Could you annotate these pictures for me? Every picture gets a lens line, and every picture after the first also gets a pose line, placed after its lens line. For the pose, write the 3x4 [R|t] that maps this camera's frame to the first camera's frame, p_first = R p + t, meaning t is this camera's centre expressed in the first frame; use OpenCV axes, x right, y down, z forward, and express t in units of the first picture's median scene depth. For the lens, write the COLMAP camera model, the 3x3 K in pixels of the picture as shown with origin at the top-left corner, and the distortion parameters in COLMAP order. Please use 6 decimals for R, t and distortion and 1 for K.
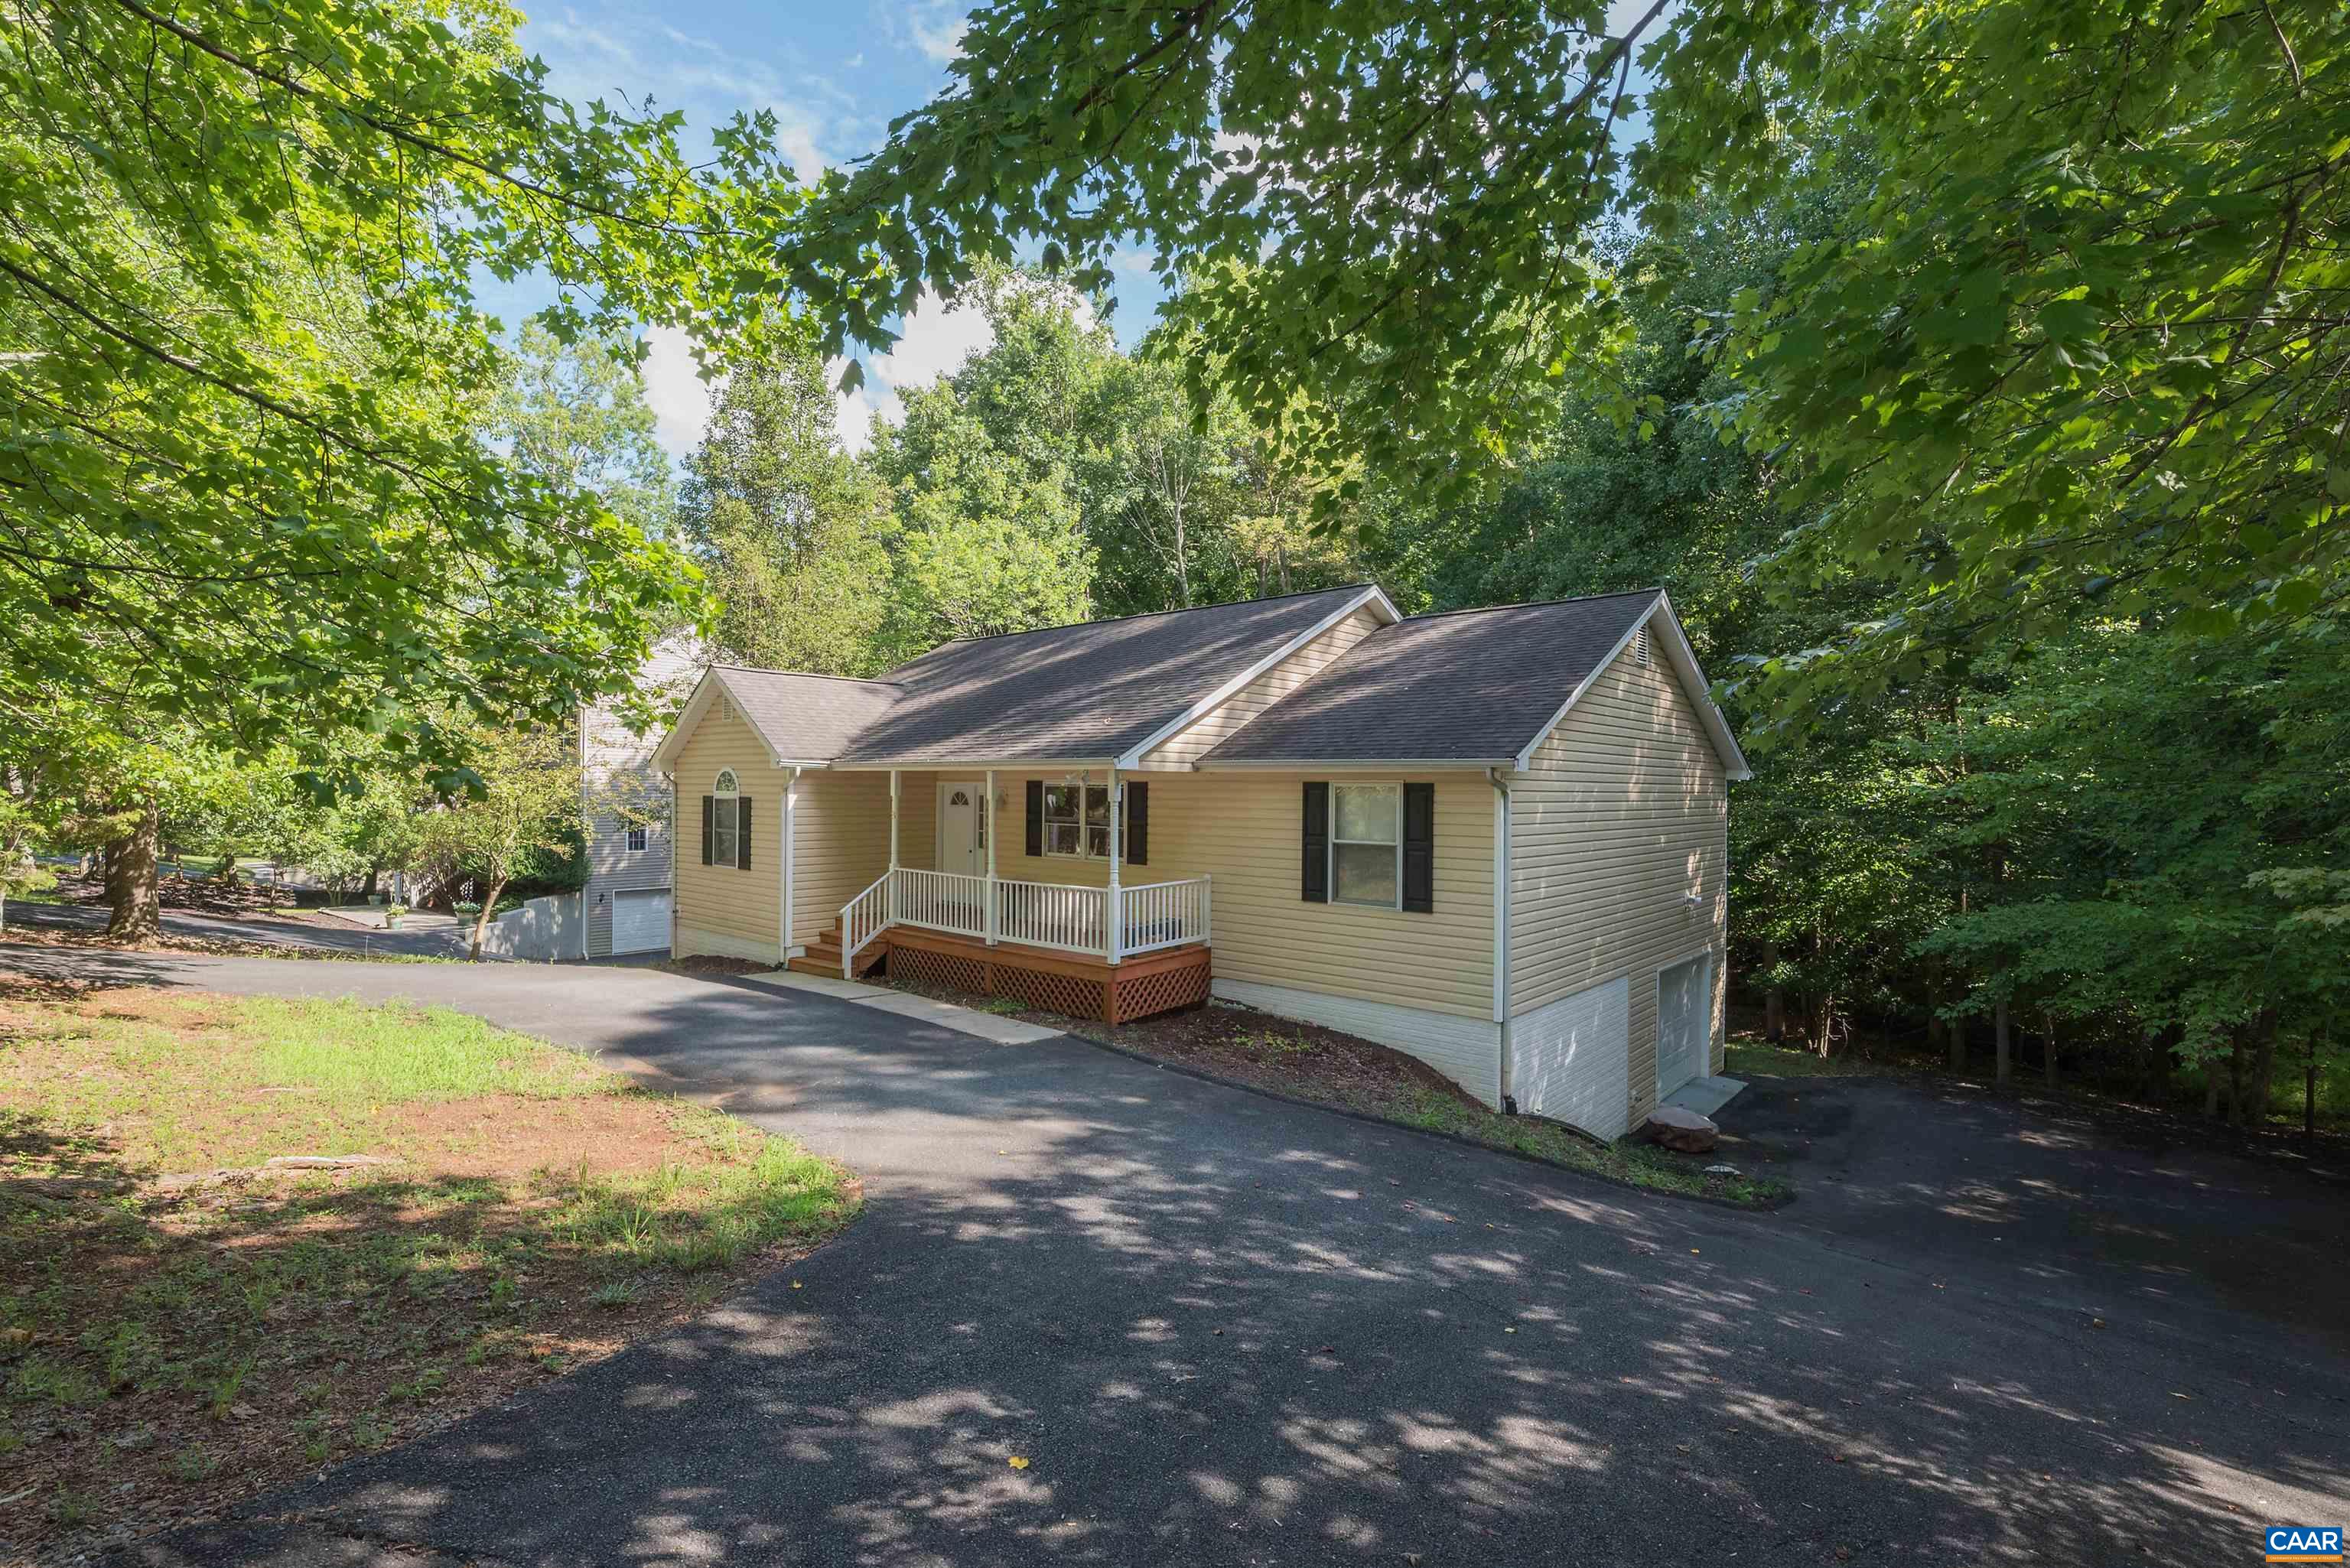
lens RADIAL K [[1046.0, 0, 1175.0], [0, 1046.0, 784.0], [0, 0, 1]] dist [0.000585, 0.000820]
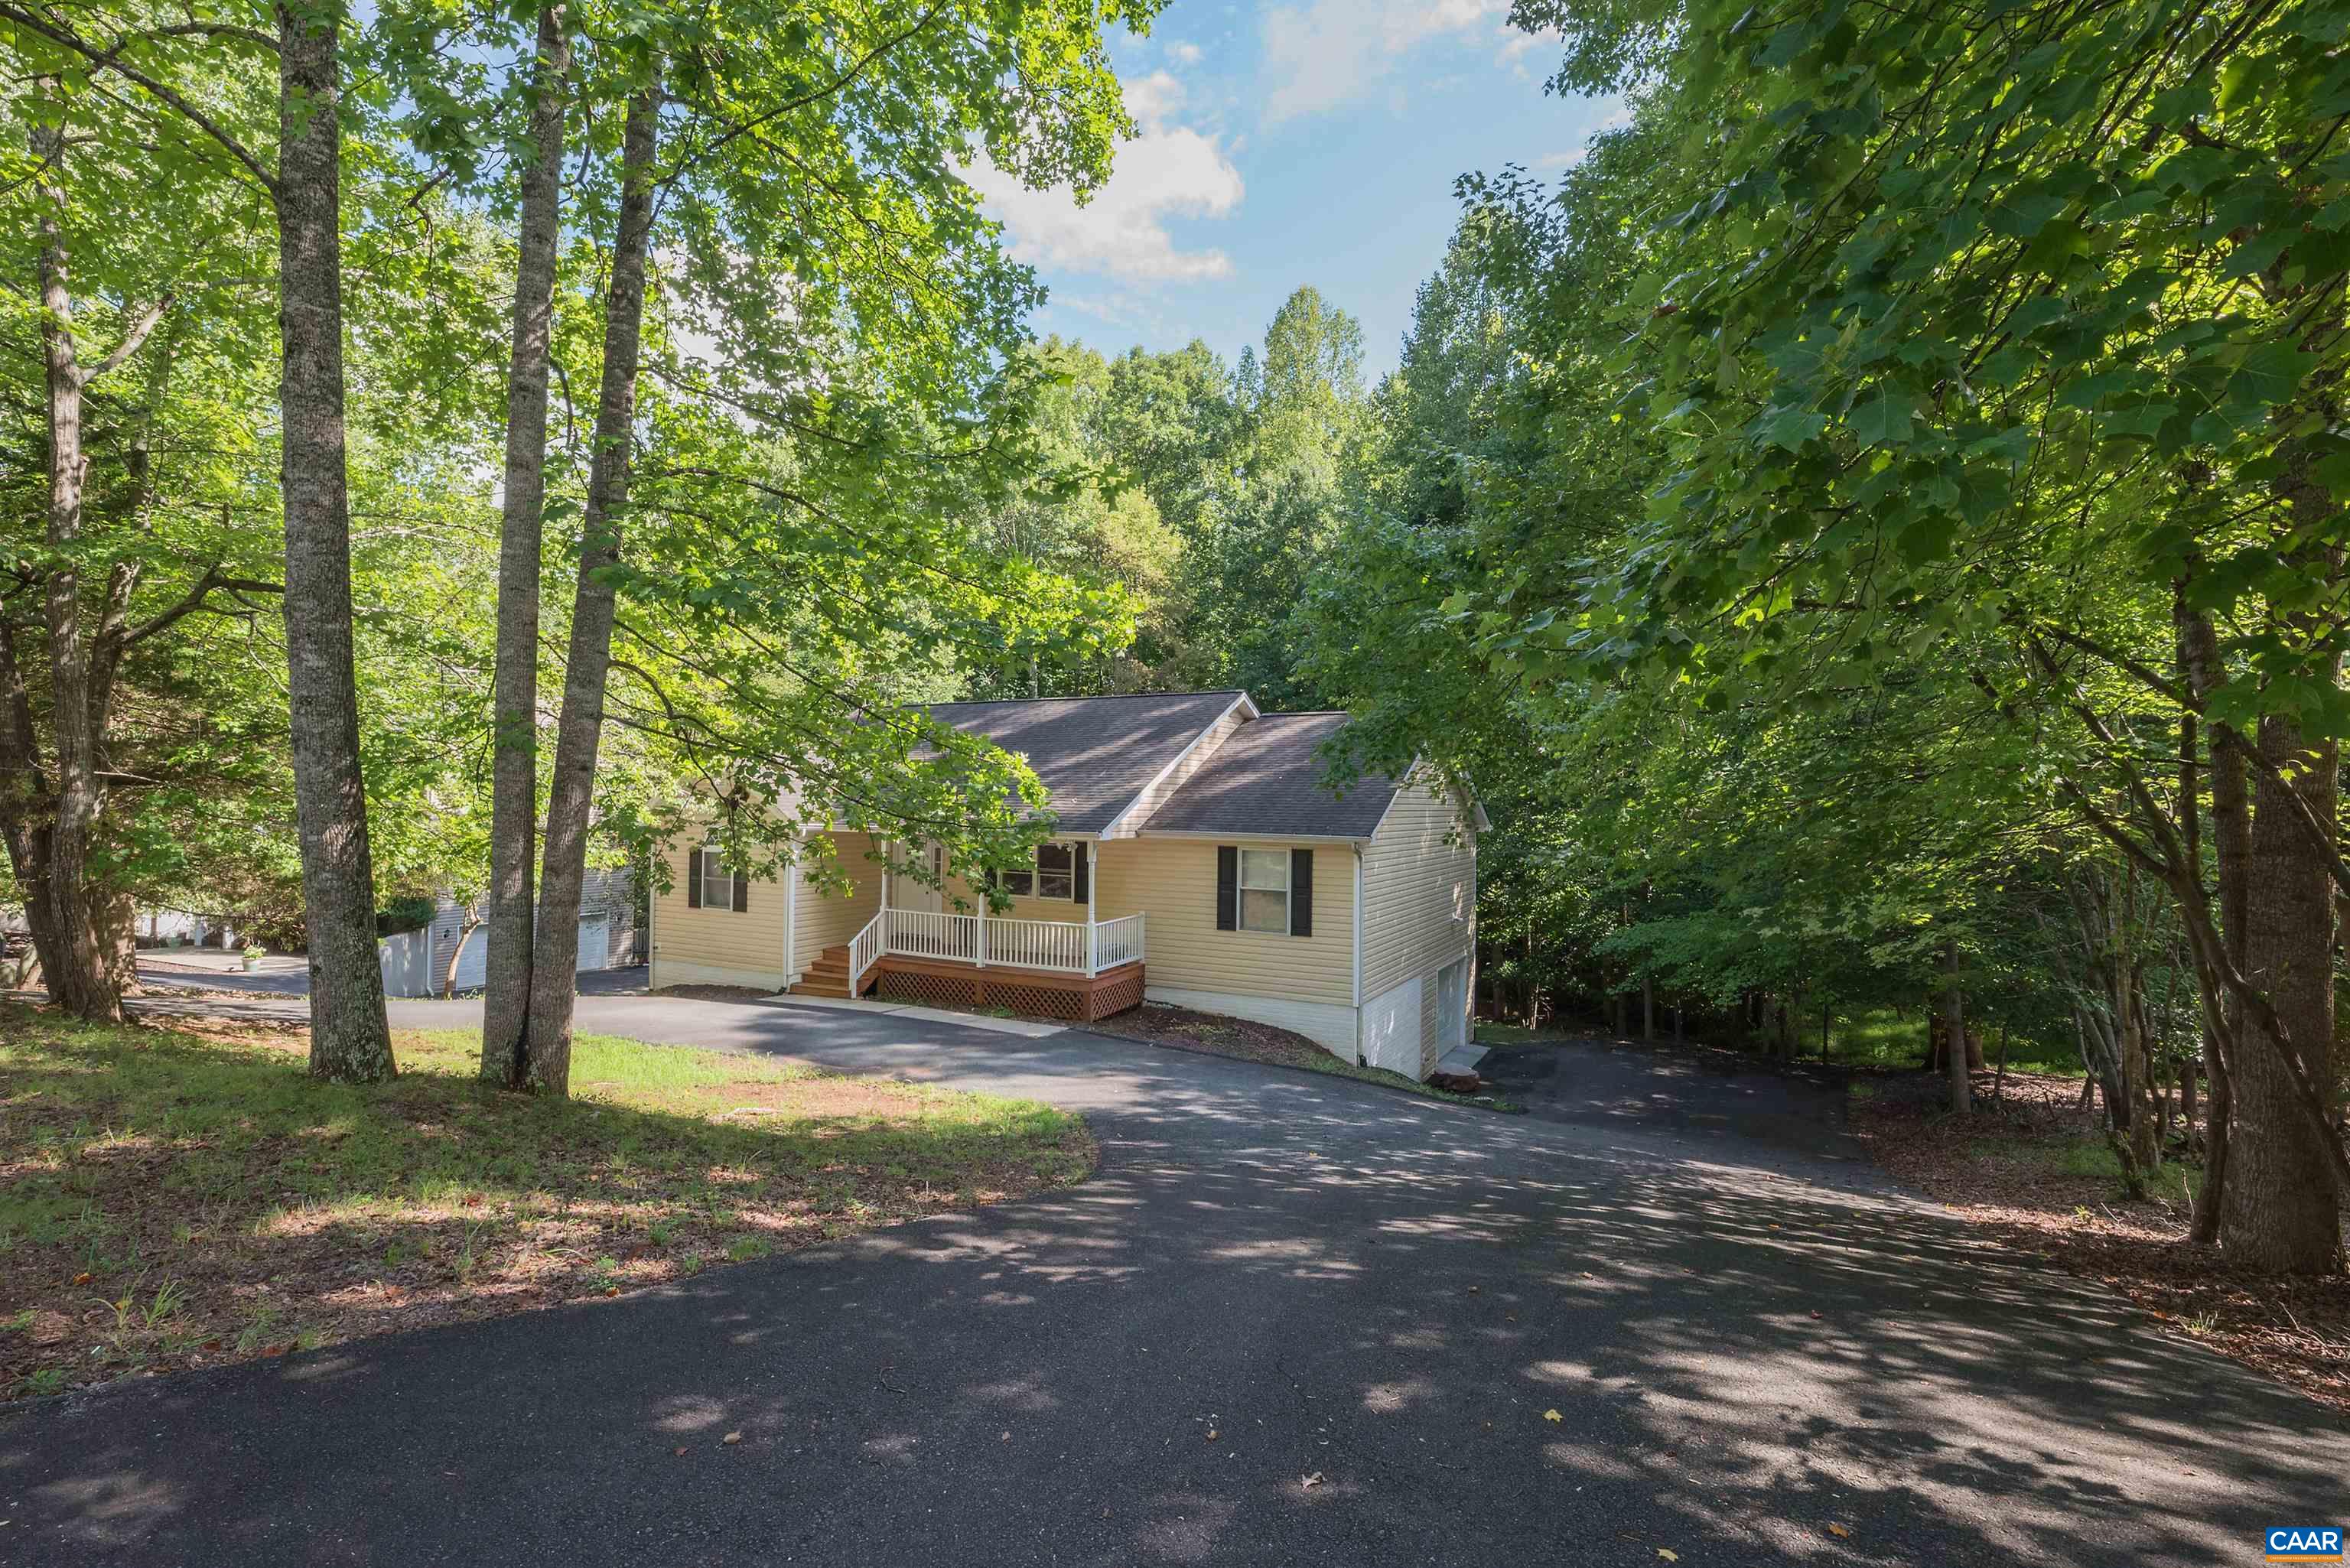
lens RADIAL K [[1046.0, 0, 1175.0], [0, 1046.0, 784.0], [0, 0, 1]] dist [0.000585, 0.000820]
pose [[0.972413, 0.008409, 0.233114, -0.271960], [-0.005537, 0.999901, -0.012969, -0.068897], [-0.233199, 0.011320, 0.972363, -0.382049]]
